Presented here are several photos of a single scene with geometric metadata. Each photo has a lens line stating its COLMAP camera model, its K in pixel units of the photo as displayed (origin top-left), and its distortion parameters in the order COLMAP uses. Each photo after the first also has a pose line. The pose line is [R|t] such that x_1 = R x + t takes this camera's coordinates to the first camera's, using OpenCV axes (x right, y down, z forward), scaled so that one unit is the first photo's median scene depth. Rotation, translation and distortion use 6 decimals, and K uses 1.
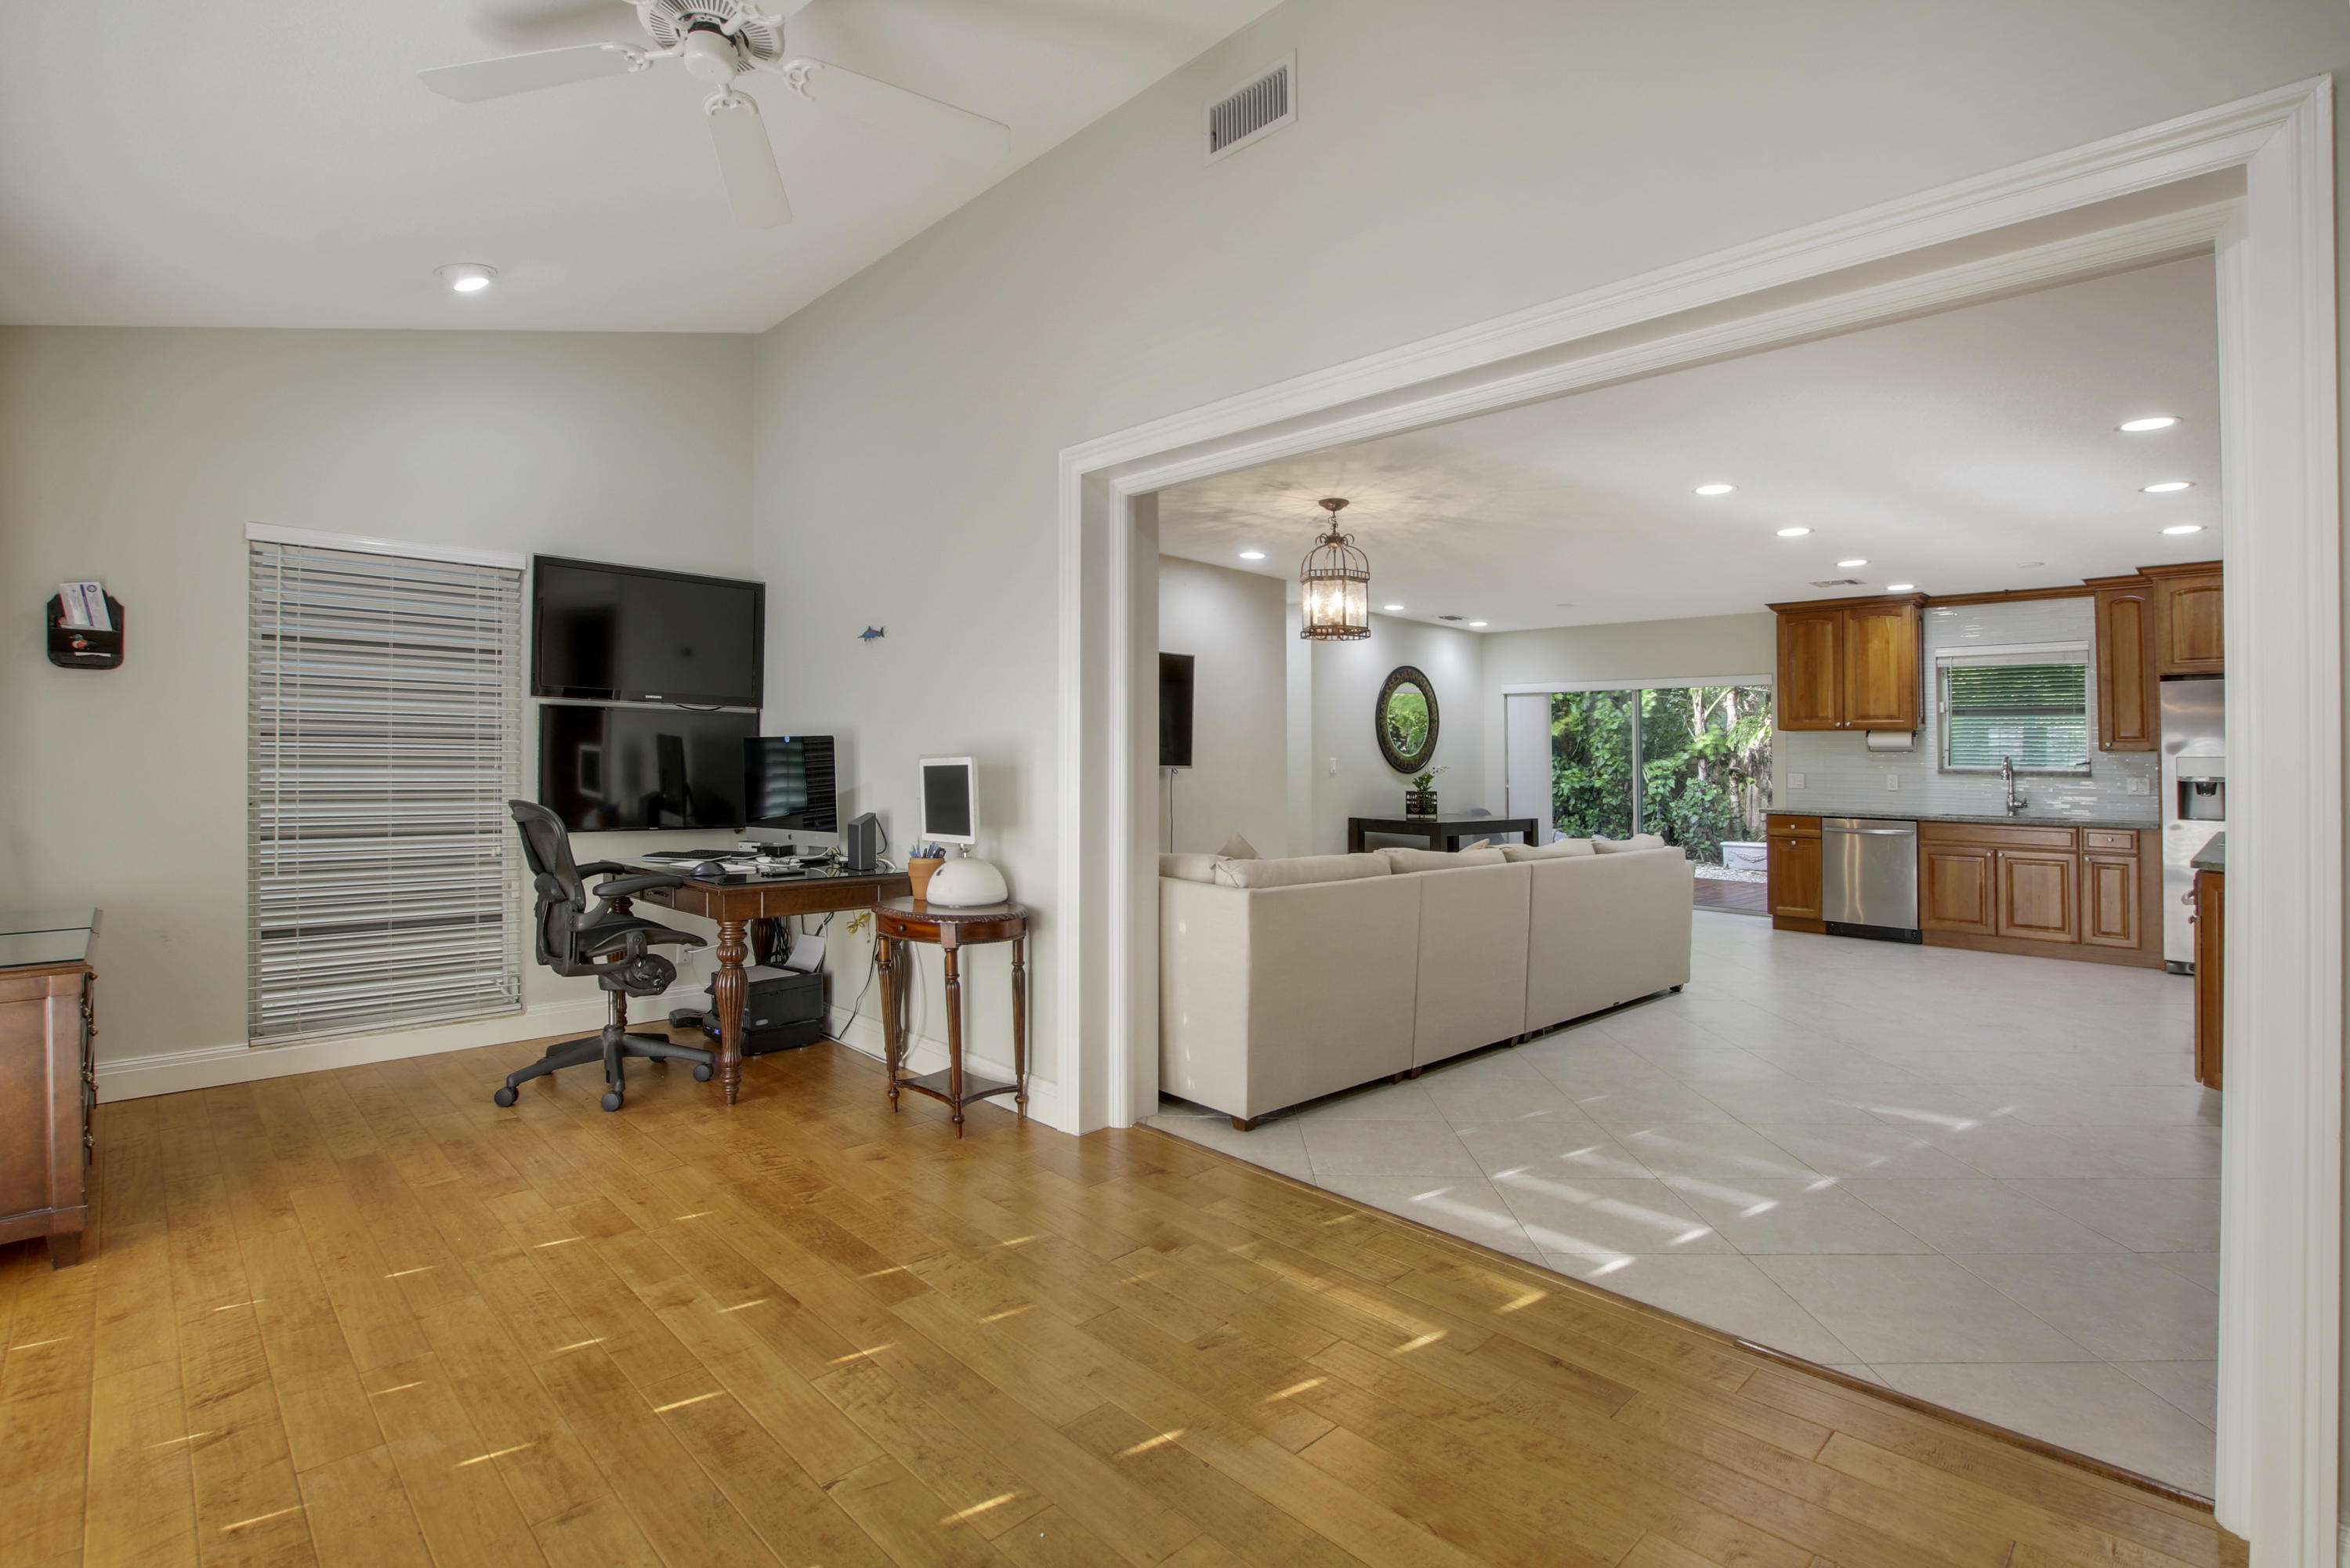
lens RADIAL K [[1120.4, 0, 1170.1], [0, 1120.4, 678.8], [0, 0, 1]] dist [-0.017534, 0.000522]
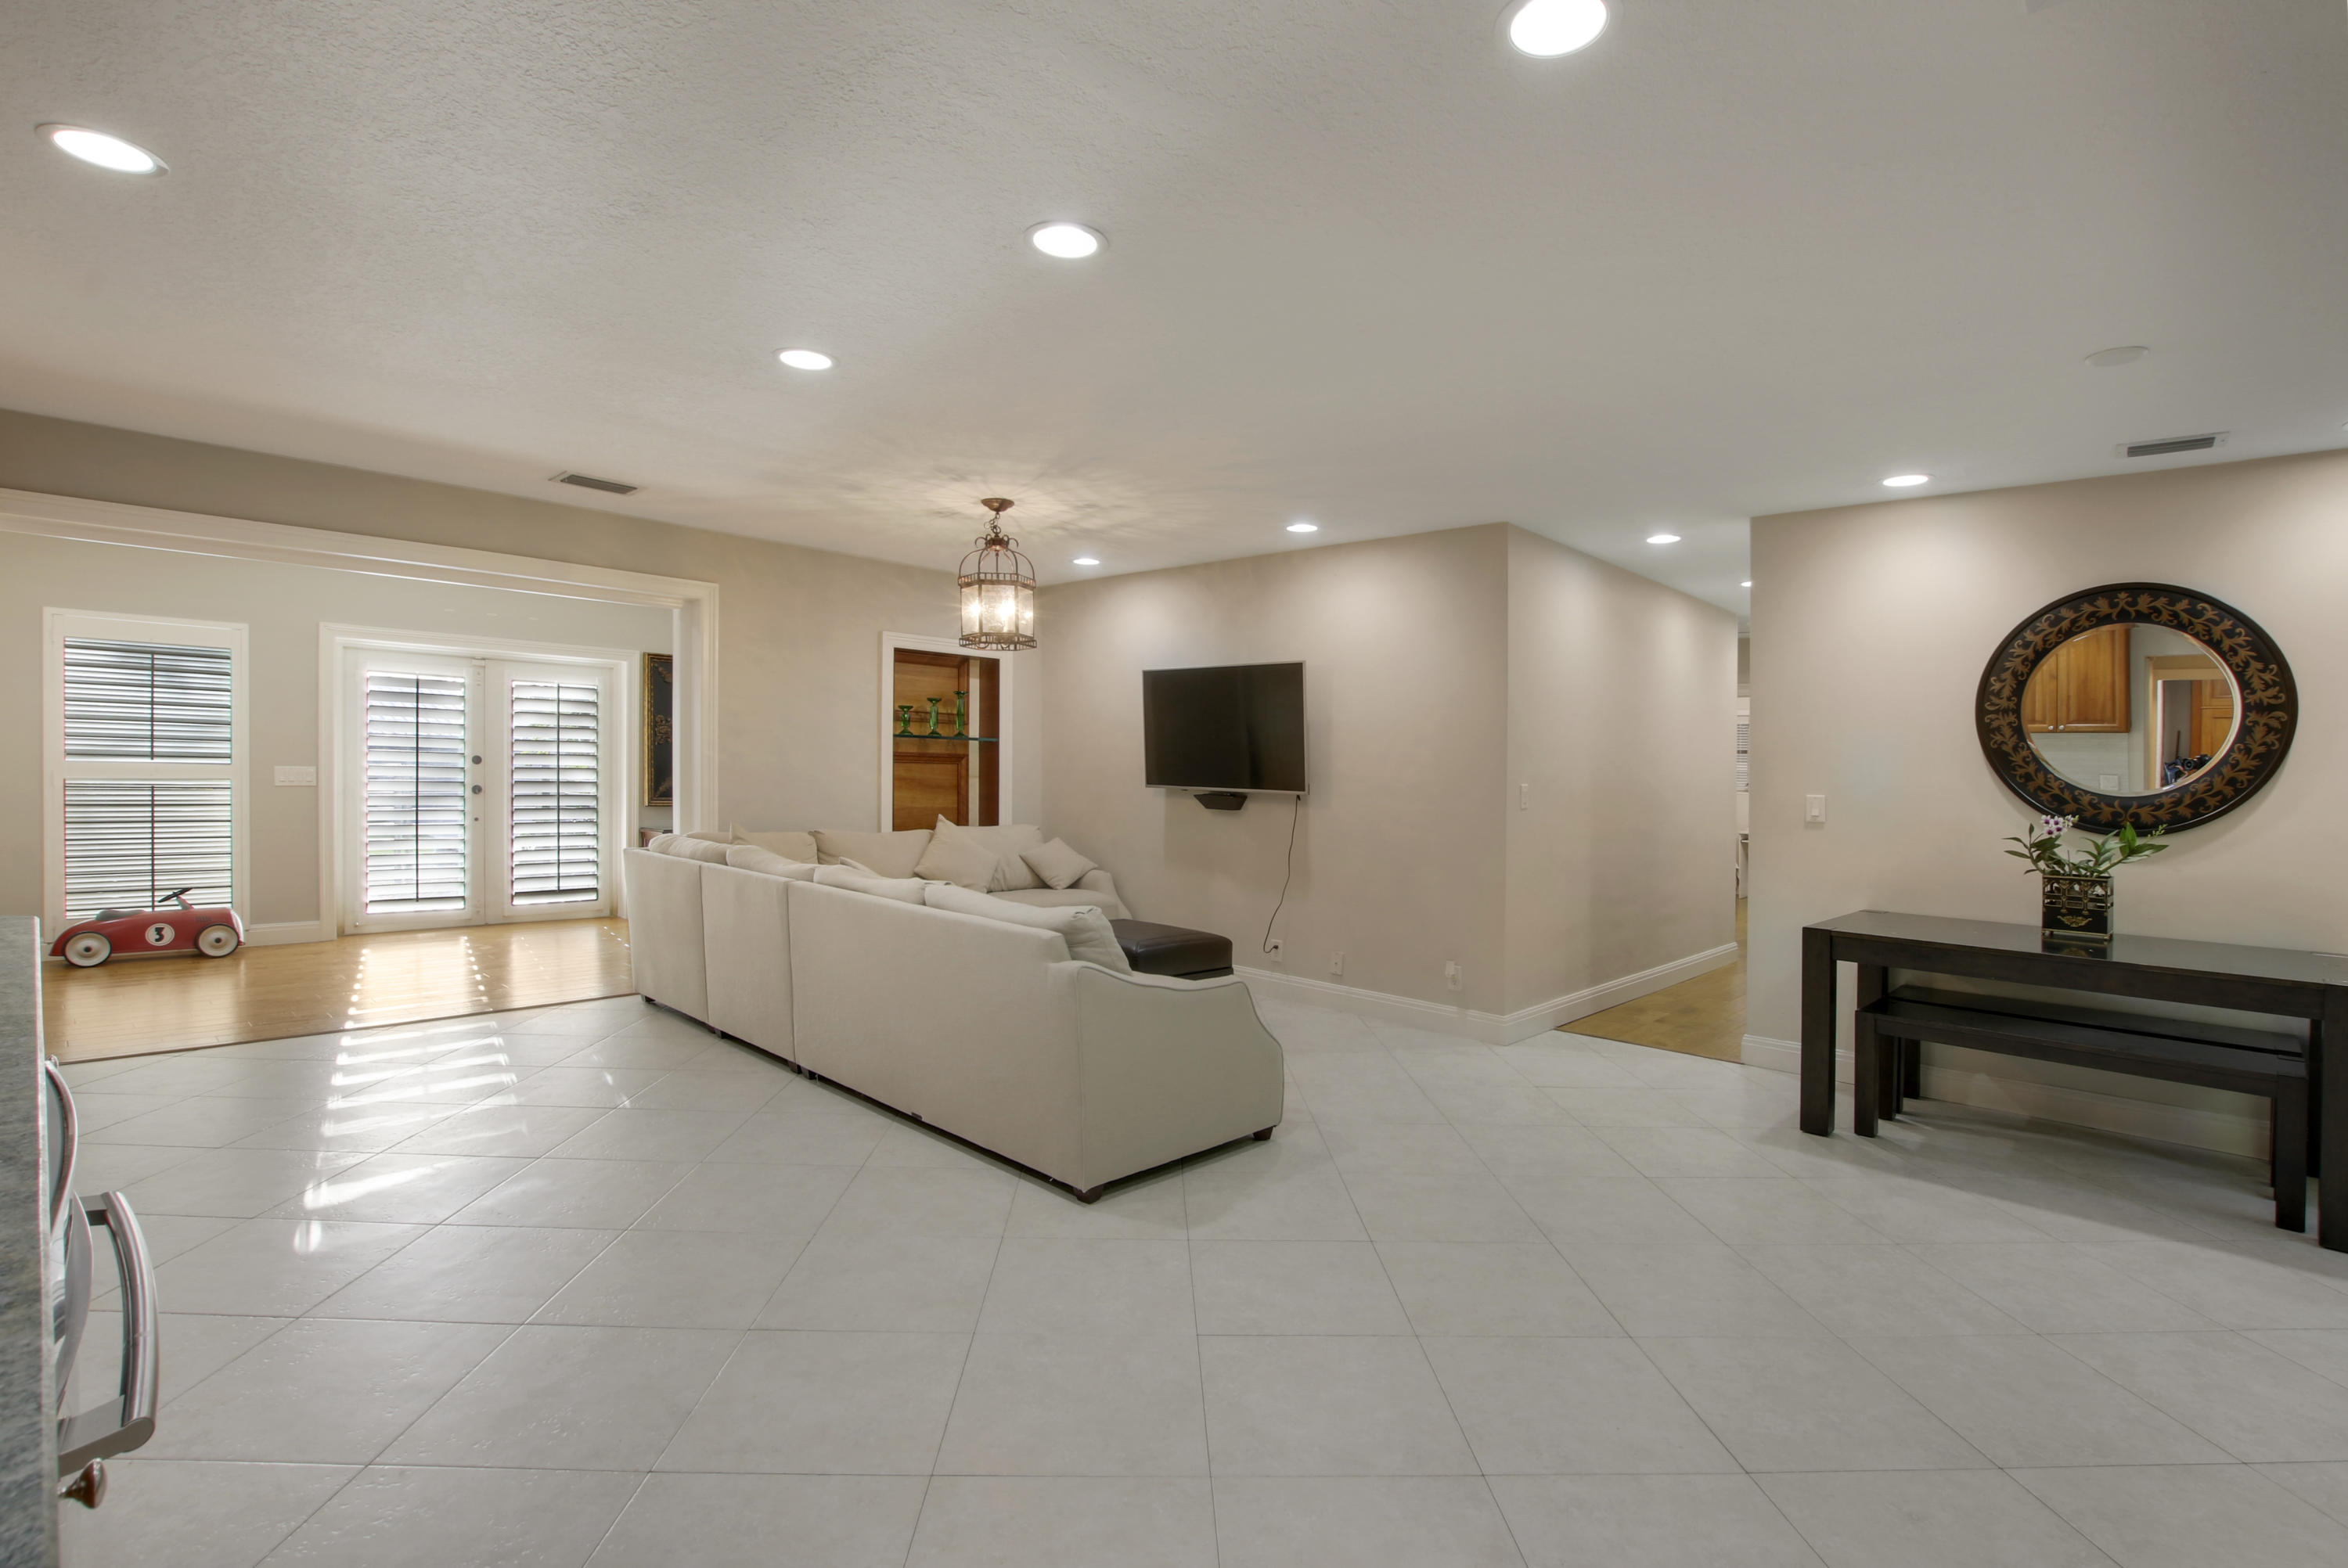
lens RADIAL K [[1095.5, 0, 1174.0], [0, 1095.5, 784.0], [0, 0, 1]] dist [-0.001185, -0.000159]
pose [[0.054951, 0.005009, -0.998476, 0.725131], [0.049462, 0.998746, 0.007733, 0.052576], [0.997263, -0.049812, 0.054635, 0.739214]]
